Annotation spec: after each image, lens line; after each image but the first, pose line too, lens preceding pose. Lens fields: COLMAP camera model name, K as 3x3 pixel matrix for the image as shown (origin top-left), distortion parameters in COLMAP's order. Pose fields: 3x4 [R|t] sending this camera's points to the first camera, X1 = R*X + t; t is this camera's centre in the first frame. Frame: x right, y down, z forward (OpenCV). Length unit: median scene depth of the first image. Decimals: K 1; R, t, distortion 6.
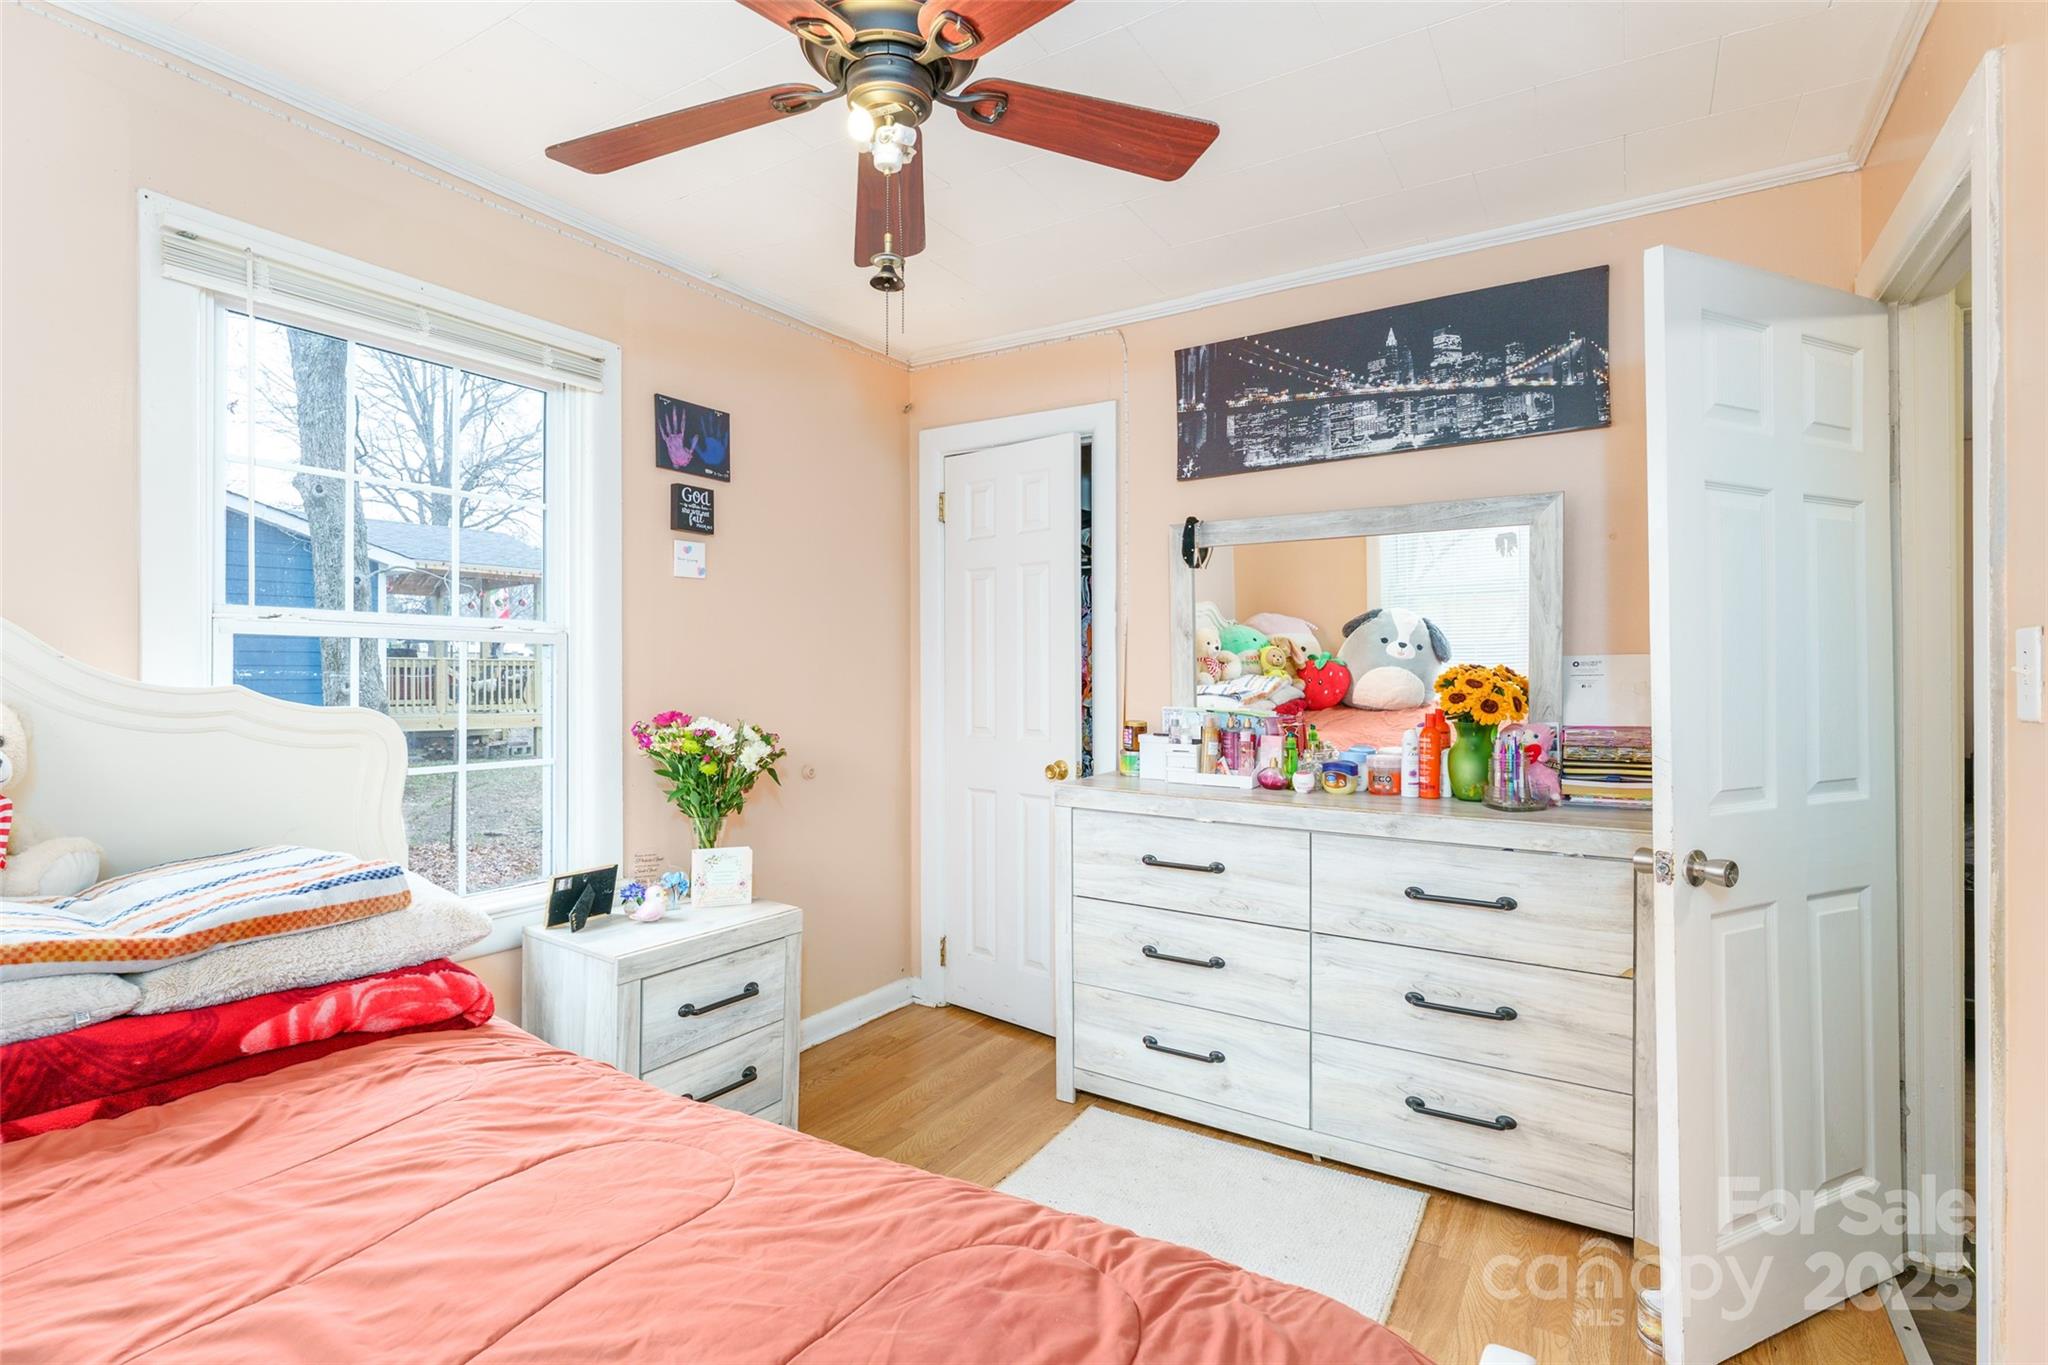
lens RADIAL K [[934.2, 0, 1021.8], [0, 934.2, 671.6], [0, 0, 1]] dist [-0.004886, -0.000724]
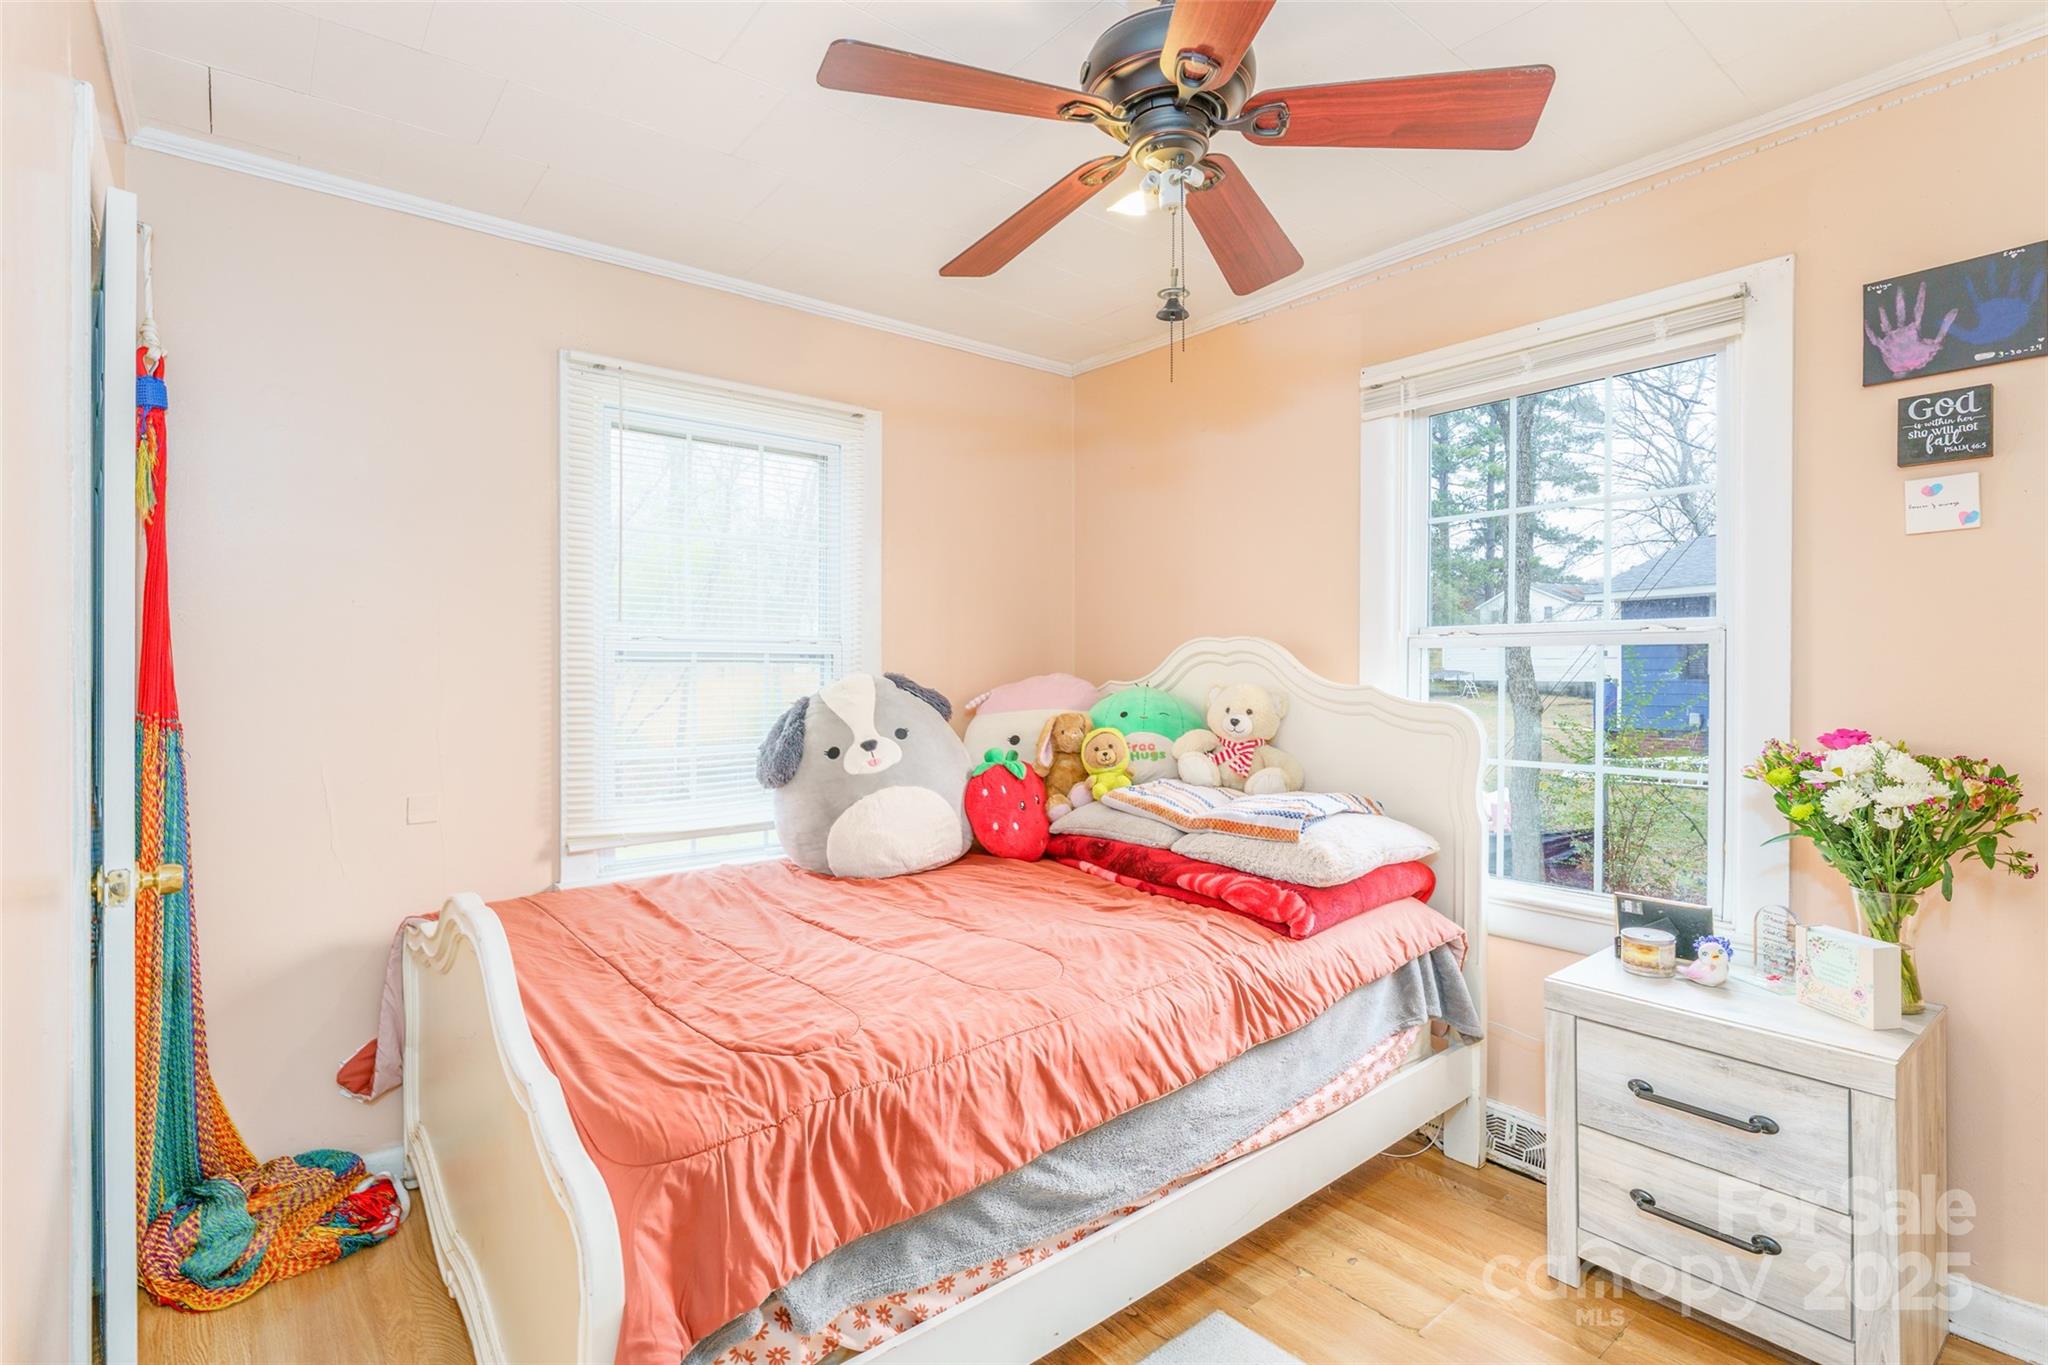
lens RADIAL K [[934.2, 0, 1018.7], [0, 934.2, 677.9], [0, 0, 1]] dist [-0.004886, -0.000724]
pose [[-0.295088, 0.005318, -0.955455, 0.548230], [0.006954, 0.999970, 0.003418, -0.004376], [0.955445, -0.005636, -0.295116, 0.670869]]
